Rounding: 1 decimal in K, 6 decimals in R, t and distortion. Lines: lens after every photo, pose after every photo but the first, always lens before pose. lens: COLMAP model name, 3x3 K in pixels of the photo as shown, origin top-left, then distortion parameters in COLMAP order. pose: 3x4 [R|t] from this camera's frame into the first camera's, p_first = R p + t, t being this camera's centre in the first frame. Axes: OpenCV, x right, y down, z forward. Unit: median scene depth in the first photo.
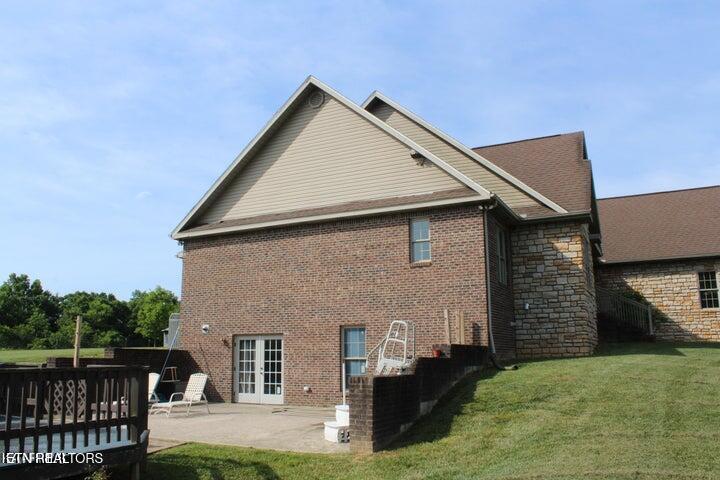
lens RADIAL K [[594.3, 0, 358.1], [0, 594.3, 238.7], [0, 0, 1]] dist [-0.156777, 0.125848]
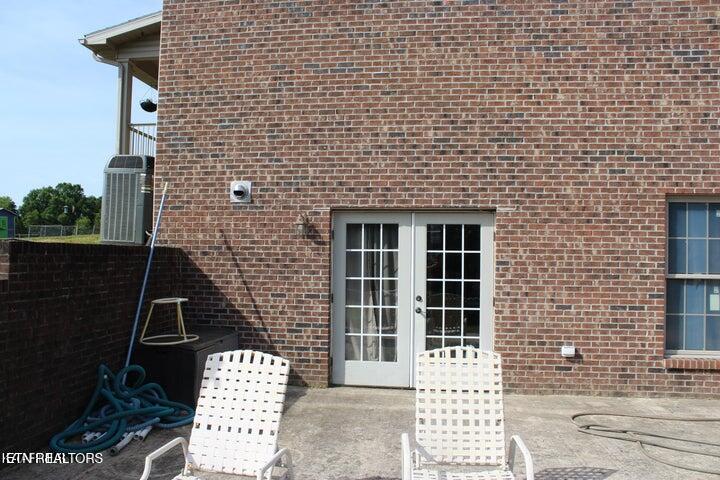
lens RADIAL K [[594.3, 0, 359.3], [0, 594.3, 238.6], [0, 0, 1]] dist [-0.156777, 0.125848]
pose [[0.946383, 0.030986, 0.321559, -0.317235], [-0.084596, 0.984425, 0.154112, 0.121904], [-0.311775, -0.173052, 0.934264, 0.635605]]
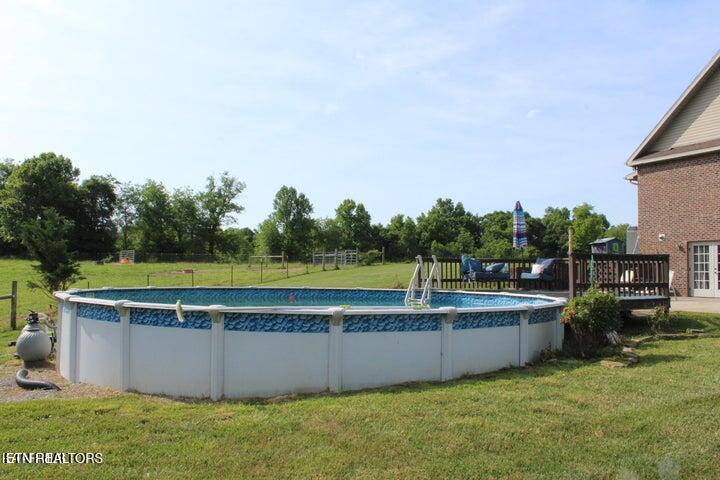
lens RADIAL K [[594.3, 0, 352.2], [0, 594.3, 242.7], [0, 0, 1]] dist [-0.156777, 0.125848]
pose [[0.778769, -0.010822, -0.627217, -0.011289], [0.105254, 0.987931, 0.113640, -0.042393], [0.618417, -0.154516, 0.770509, -0.344654]]
